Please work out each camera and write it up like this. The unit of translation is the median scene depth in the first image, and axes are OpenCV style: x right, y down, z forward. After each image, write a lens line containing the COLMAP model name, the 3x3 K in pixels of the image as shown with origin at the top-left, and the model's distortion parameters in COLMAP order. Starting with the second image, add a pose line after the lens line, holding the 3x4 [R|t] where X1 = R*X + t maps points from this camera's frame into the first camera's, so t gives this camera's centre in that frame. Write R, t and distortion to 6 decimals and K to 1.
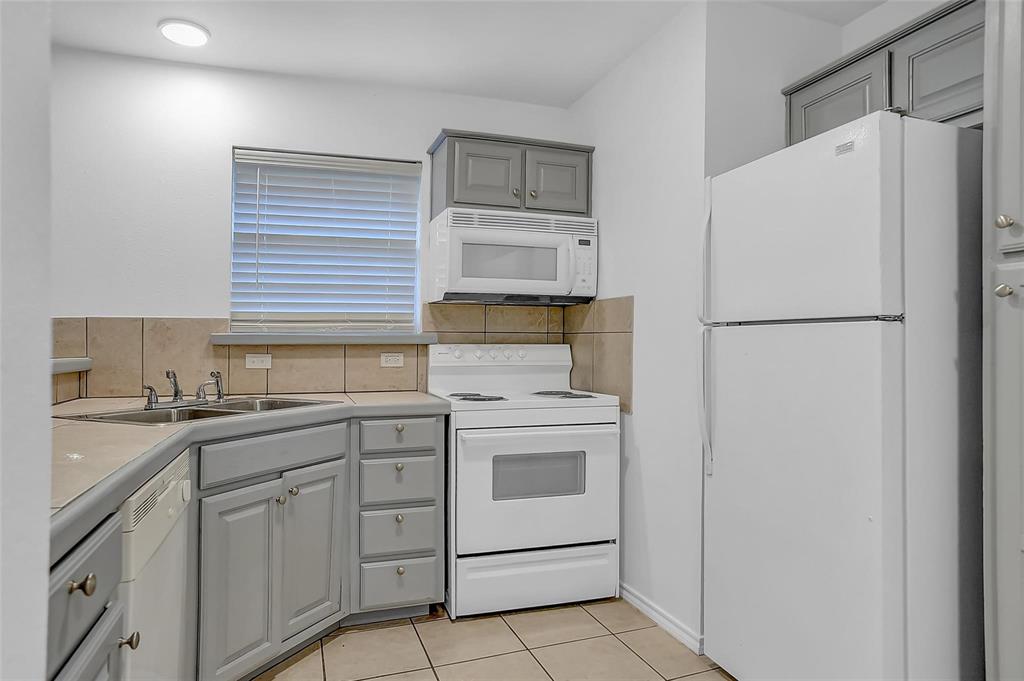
lens RADIAL K [[597.4, 0, 512.0], [0, 597.4, 340.5], [0, 0, 1]] dist [-0.077853, 0.048285]
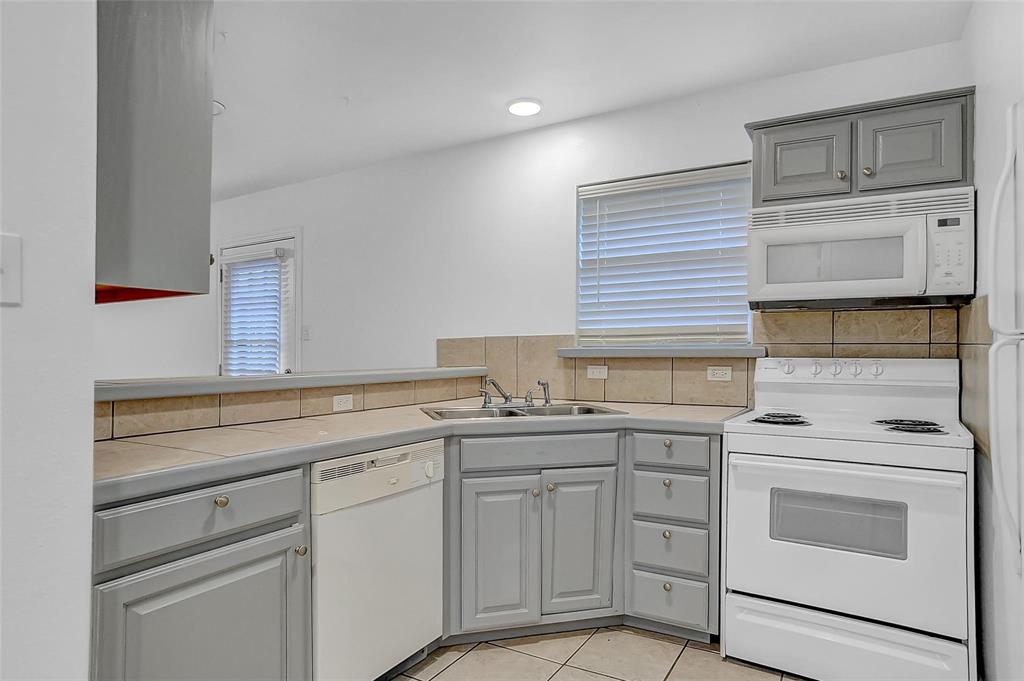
lens RADIAL K [[597.4, 0, 512.0], [0, 597.4, 340.5], [0, 0, 1]] dist [-0.077853, 0.048285]
pose [[0.655793, -0.011188, -0.754858, 0.325609], [0.005357, 0.999934, -0.010165, -0.014094], [0.754922, 0.002622, 0.655809, 0.125254]]
